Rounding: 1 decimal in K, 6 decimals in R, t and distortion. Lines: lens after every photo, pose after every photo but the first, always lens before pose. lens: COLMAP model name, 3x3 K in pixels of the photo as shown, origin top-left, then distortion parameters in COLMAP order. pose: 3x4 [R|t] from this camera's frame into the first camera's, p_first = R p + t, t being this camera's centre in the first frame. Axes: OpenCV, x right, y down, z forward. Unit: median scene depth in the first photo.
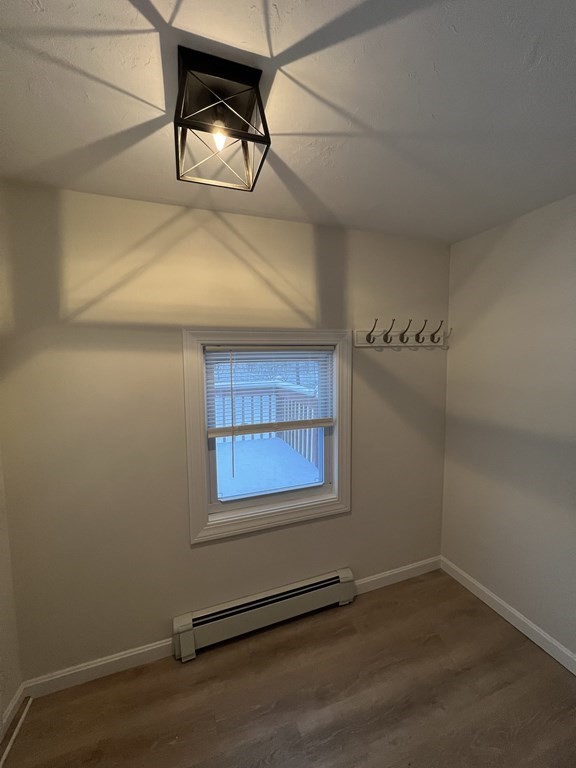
lens RADIAL K [[305.8, 0, 288.0], [0, 305.8, 384.0], [0, 0, 1]] dist [-0.001079, 0.000003]
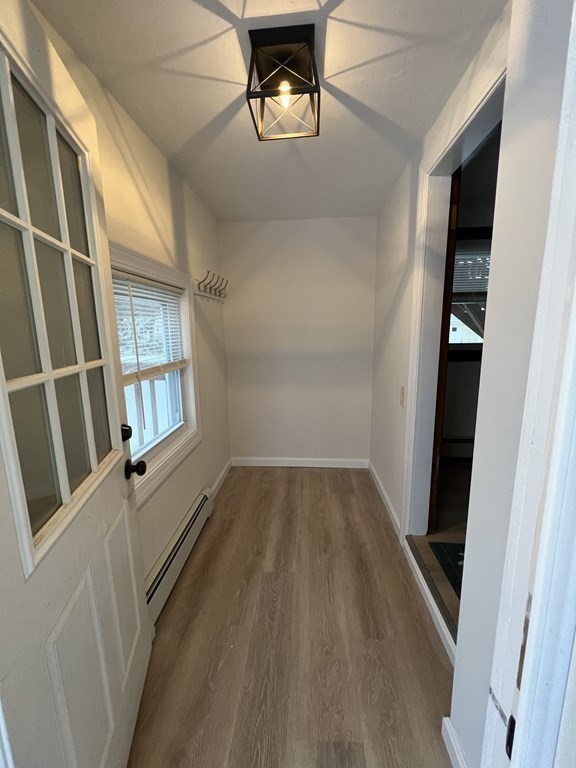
lens RADIAL K [[305.8, 0, 288.0], [0, 305.8, 384.0], [0, 0, 1]] dist [-0.001079, 0.000003]
pose [[0.394892, -0.157028, 0.905209, -0.810016], [0.085436, 0.987292, 0.133996, 0.097108], [-0.914746, 0.024424, 0.403289, 0.271167]]
